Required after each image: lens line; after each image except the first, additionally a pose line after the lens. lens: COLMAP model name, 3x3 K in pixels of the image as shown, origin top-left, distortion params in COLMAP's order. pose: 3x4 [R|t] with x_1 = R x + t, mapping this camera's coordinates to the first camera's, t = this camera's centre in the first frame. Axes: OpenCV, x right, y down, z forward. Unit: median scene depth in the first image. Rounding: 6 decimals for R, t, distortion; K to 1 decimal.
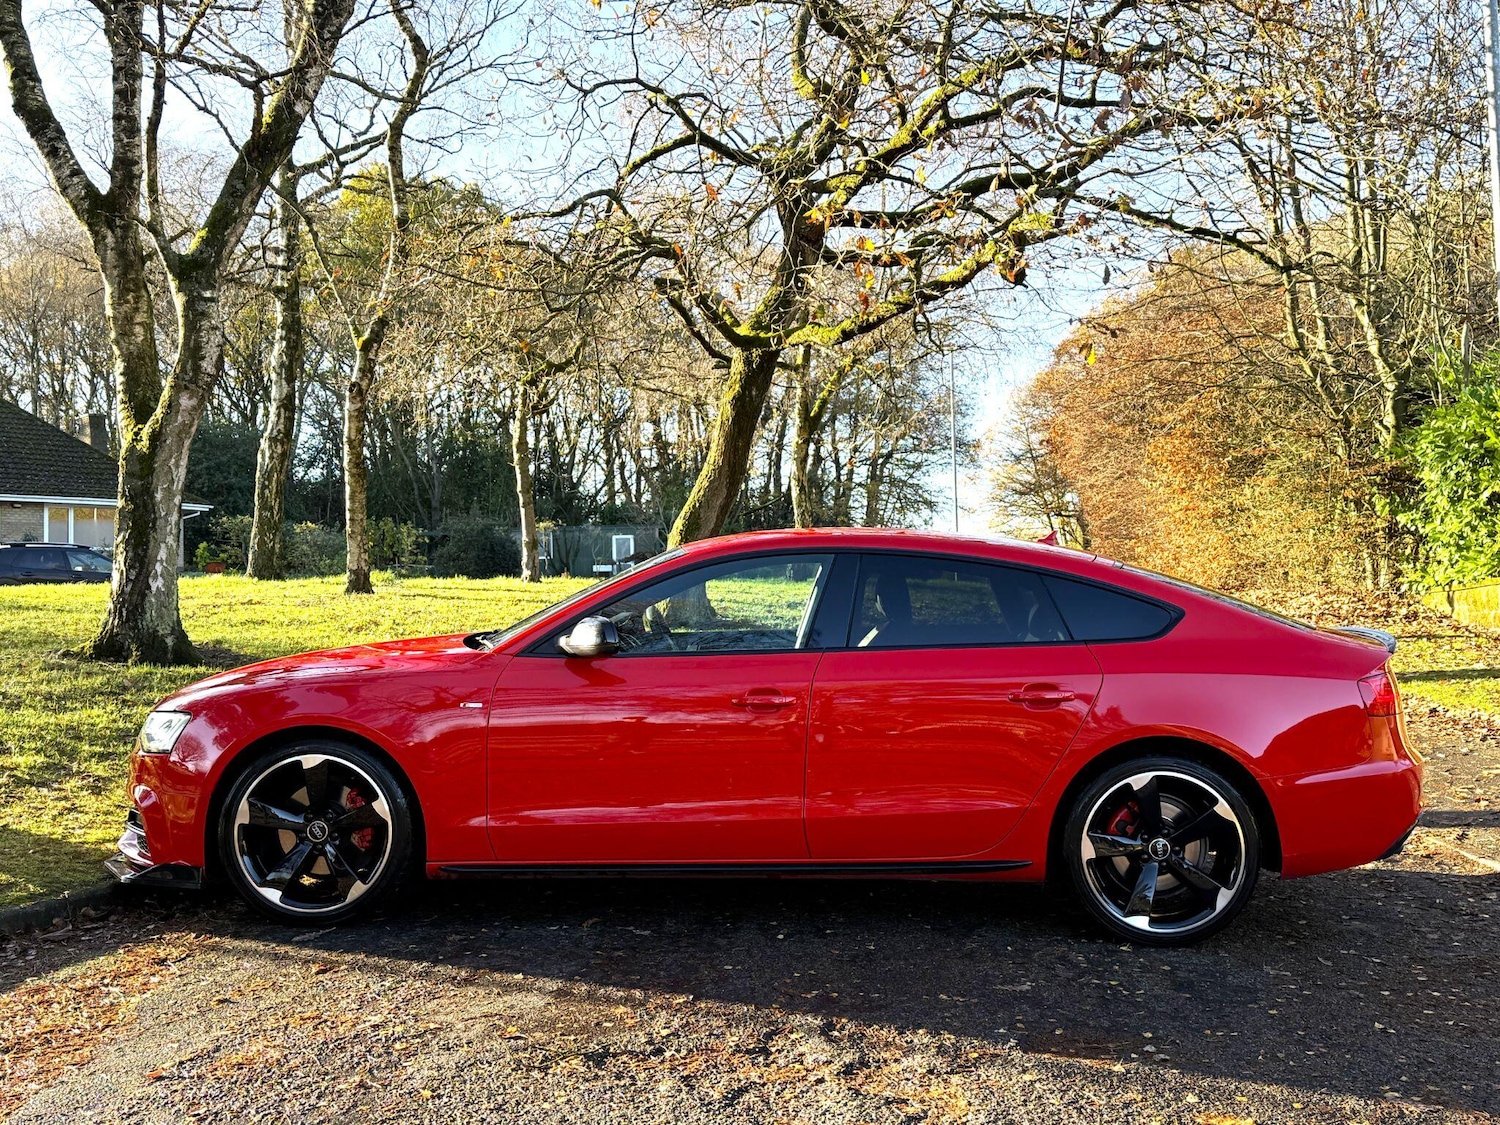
lens RADIAL K [[1471.2, 0, 748.7], [0, 1471.2, 566.5], [0, 0, 1]] dist [0.001511, 0.000000]
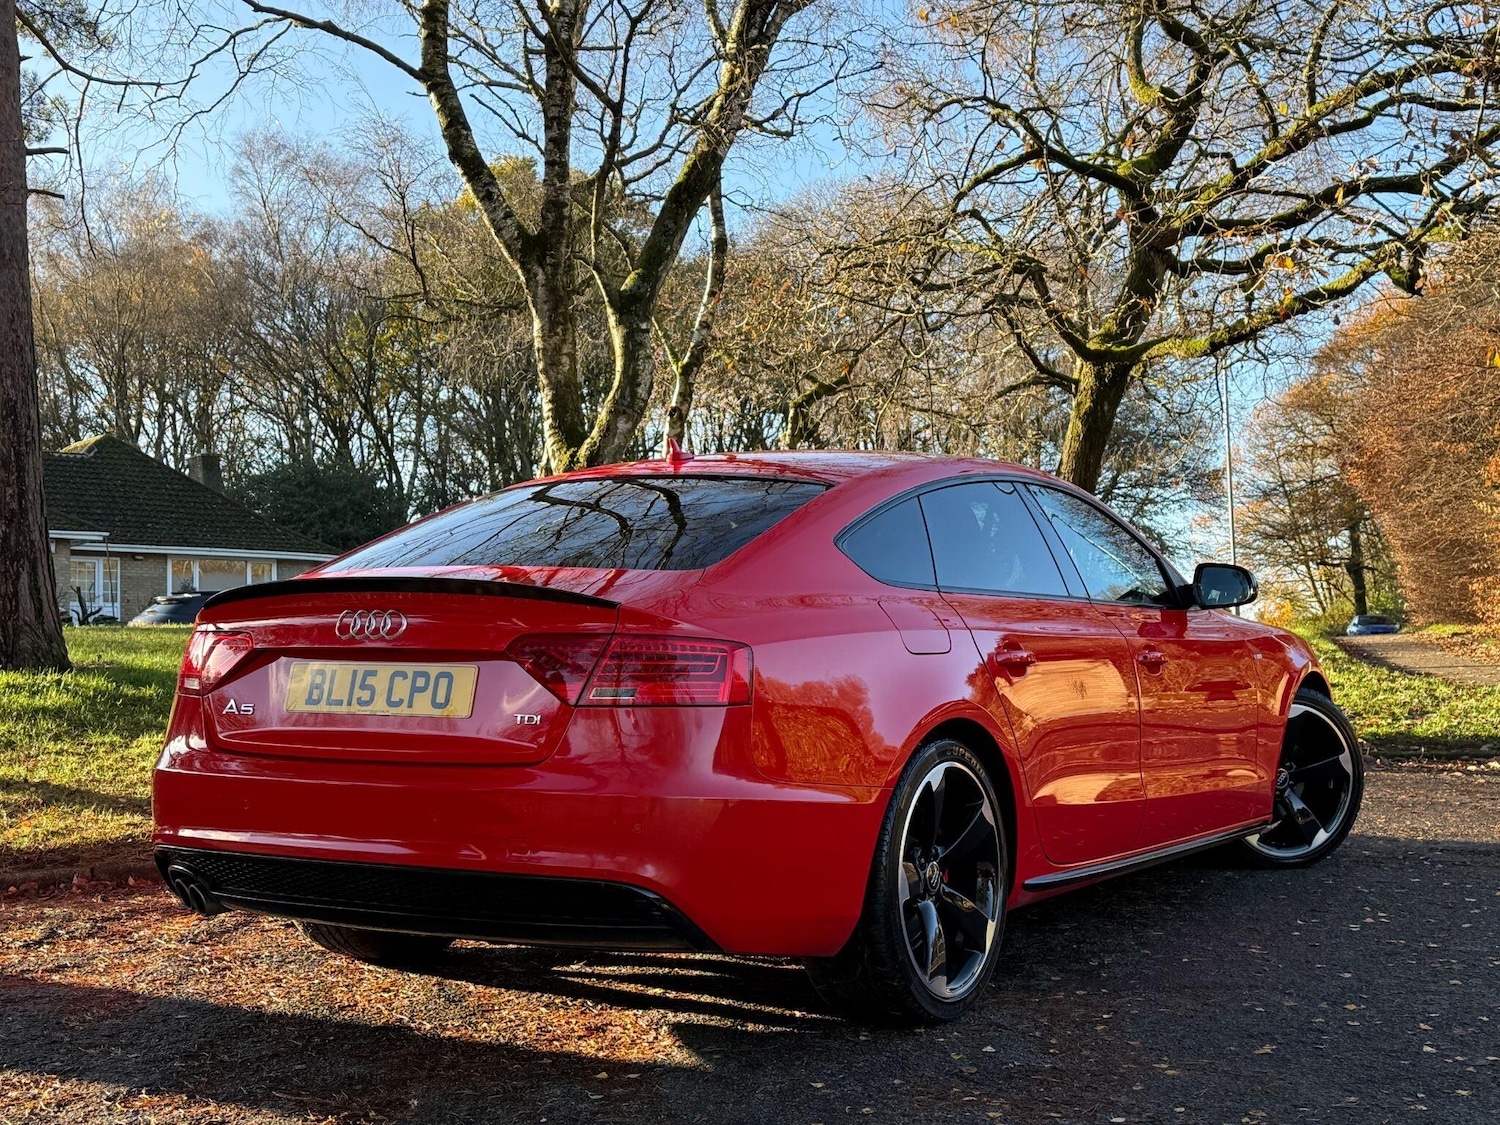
lens RADIAL K [[1802.0, 0, 764.5], [0, 1802.0, 564.7], [0, 0, 1]] dist [0.106090, 0.000000]
pose [[0.995906, -0.011943, -0.089597, -0.147565], [0.008615, 0.999262, -0.037440, 0.037719], [0.089978, 0.036515, 0.995274, -0.282353]]
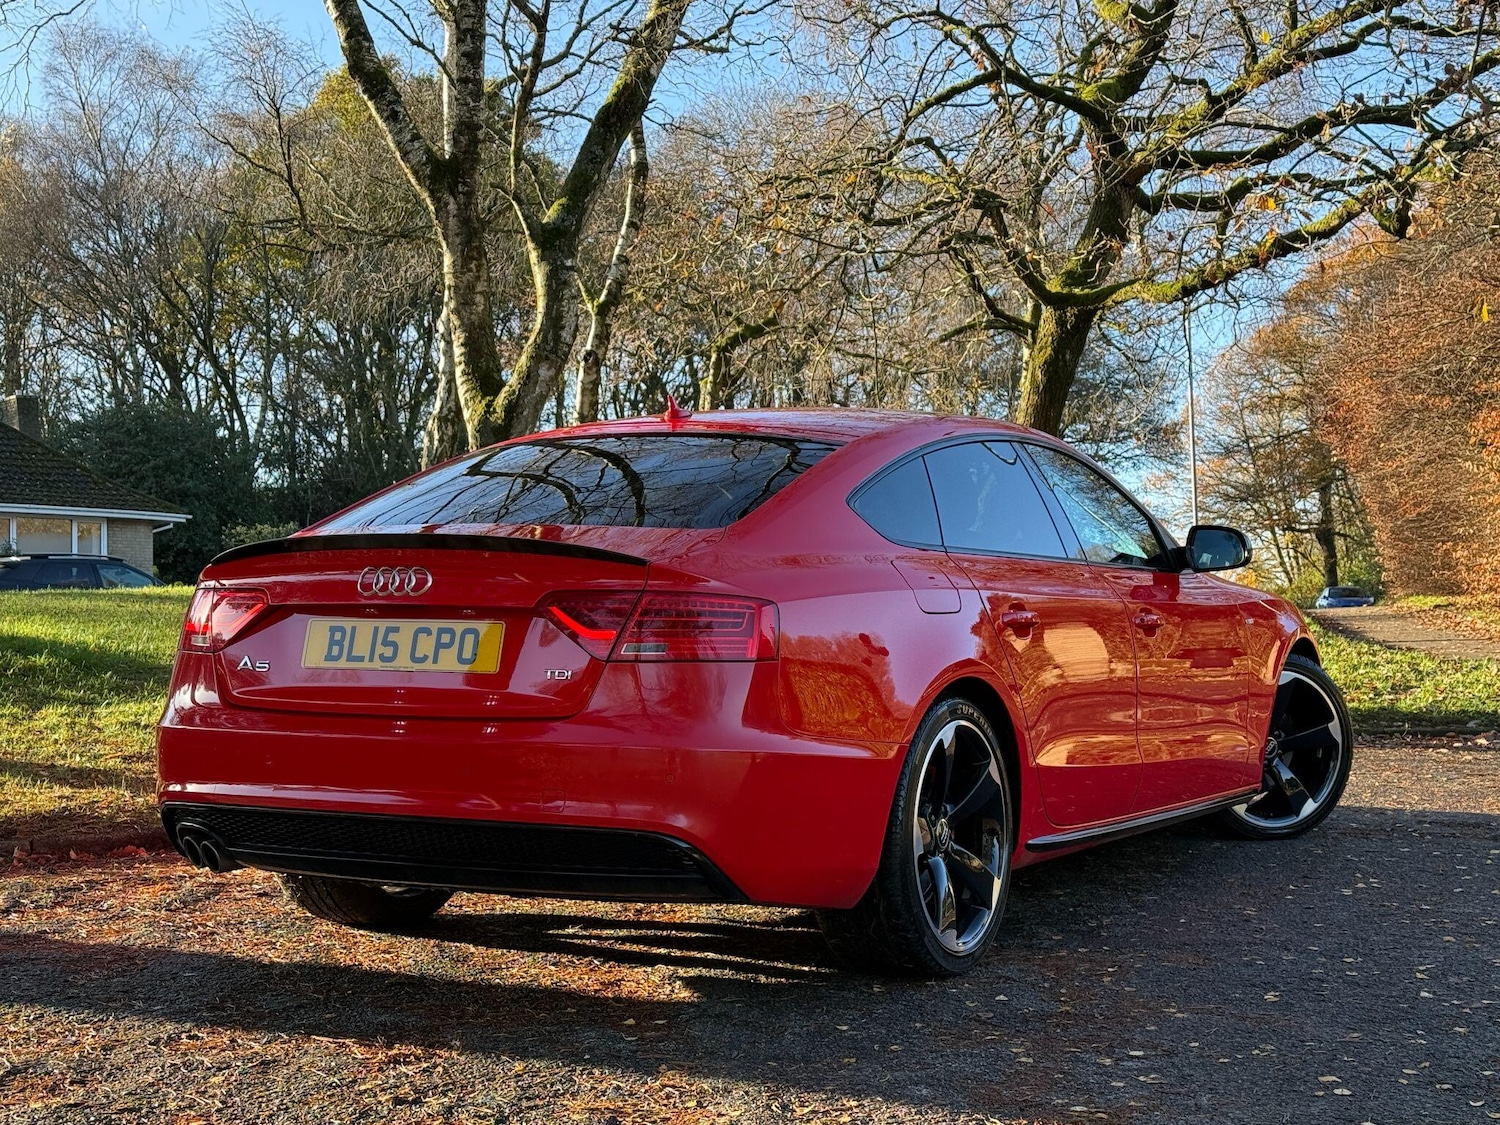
lens RADIAL K [[2050.3, 0, 756.1], [0, 2050.3, 565.1], [0, 0, 1]] dist [0.126243, 0.000000]
pose [[0.998987, -0.006462, -0.044538, -0.165845], [0.005619, 0.999803, -0.019030, 0.040270], [0.044653, 0.018760, 0.998826, -0.334202]]
